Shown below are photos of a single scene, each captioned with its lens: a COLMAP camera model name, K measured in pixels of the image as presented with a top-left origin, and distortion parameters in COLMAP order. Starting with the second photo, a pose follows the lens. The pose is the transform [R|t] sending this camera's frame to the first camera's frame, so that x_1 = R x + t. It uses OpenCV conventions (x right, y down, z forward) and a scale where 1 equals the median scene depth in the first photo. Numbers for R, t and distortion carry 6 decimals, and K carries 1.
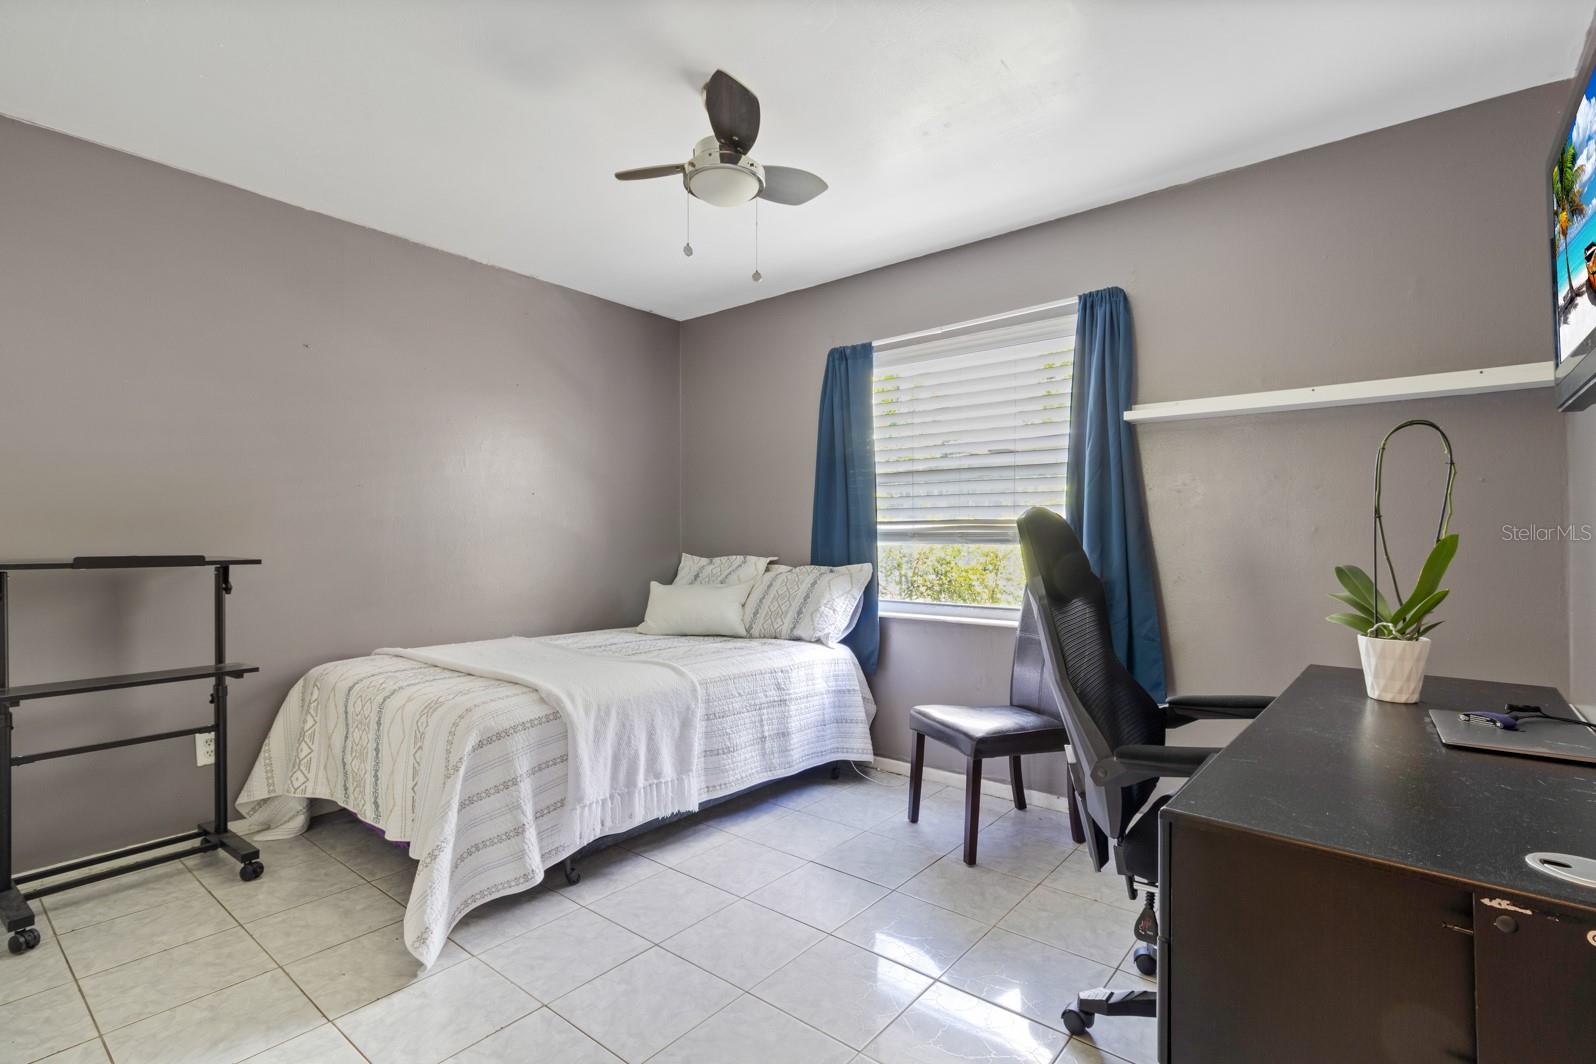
lens RADIAL K [[744.0, 0, 790.3], [0, 744.0, 533.5], [0, 0, 1]] dist [0.000955, 0.000720]
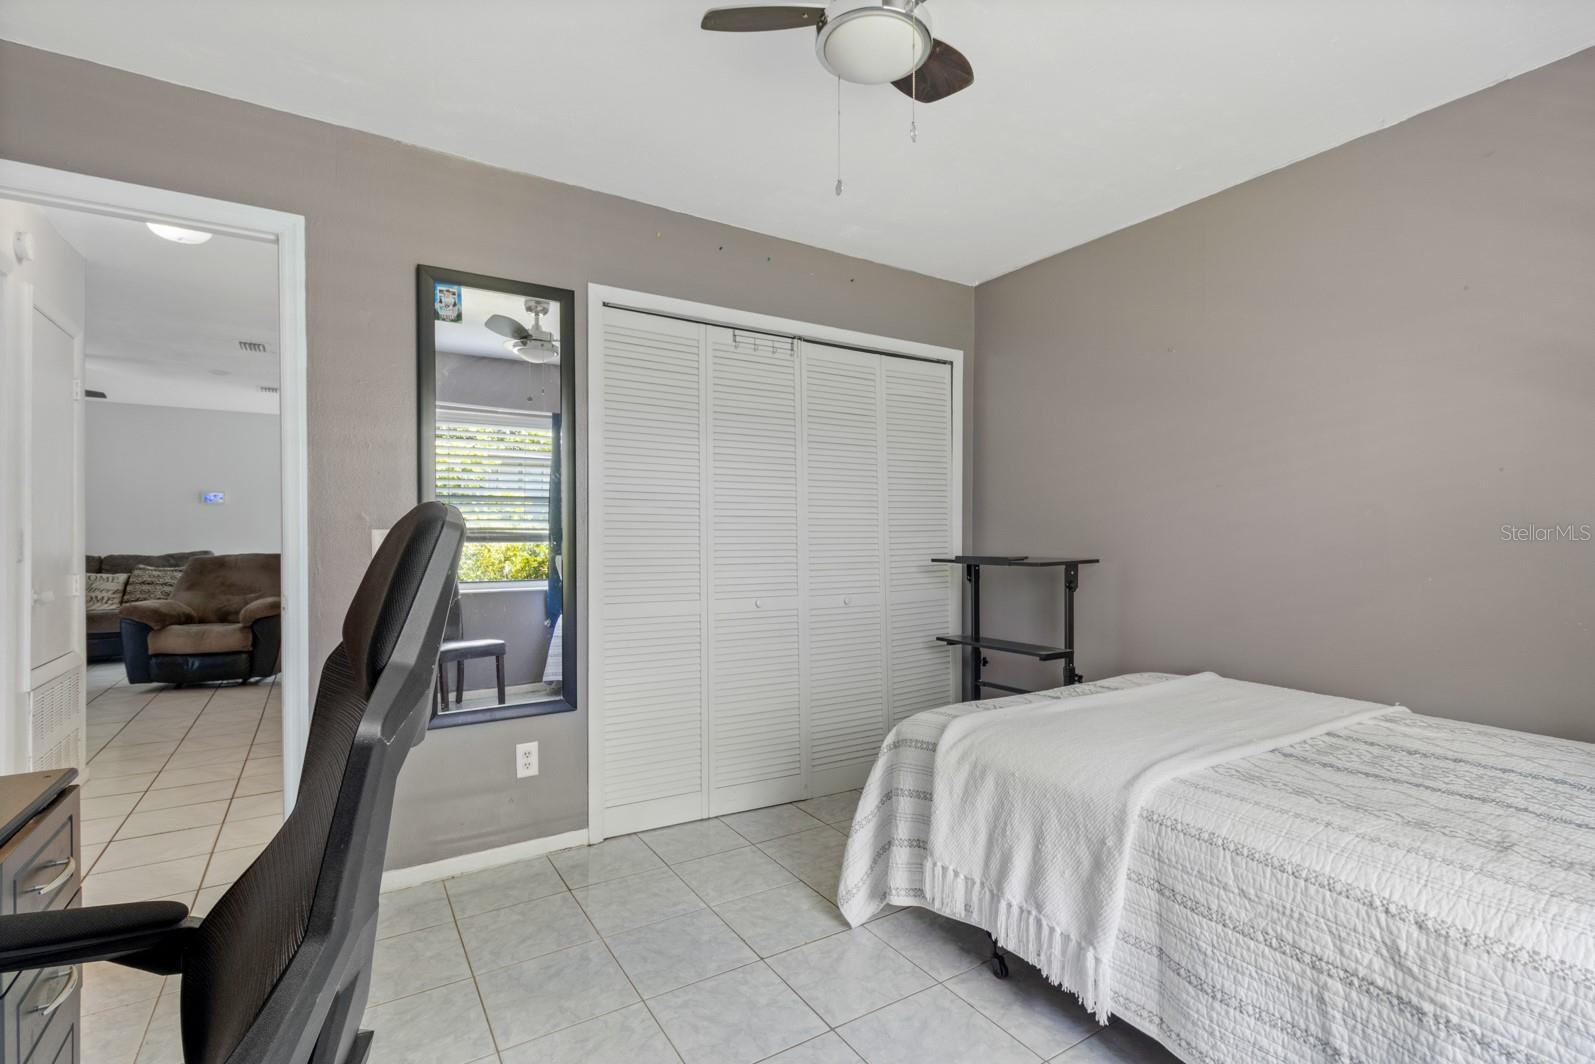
lens RADIAL K [[743.6, 0, 788.5], [0, 743.6, 532.9], [0, 0, 1]] dist [0.000955, 0.000720]
pose [[-0.326627, 0.002883, -0.945149, 0.508162], [0.014233, 0.999897, -0.001868, -0.013116], [0.945046, -0.014062, -0.326635, 0.970972]]
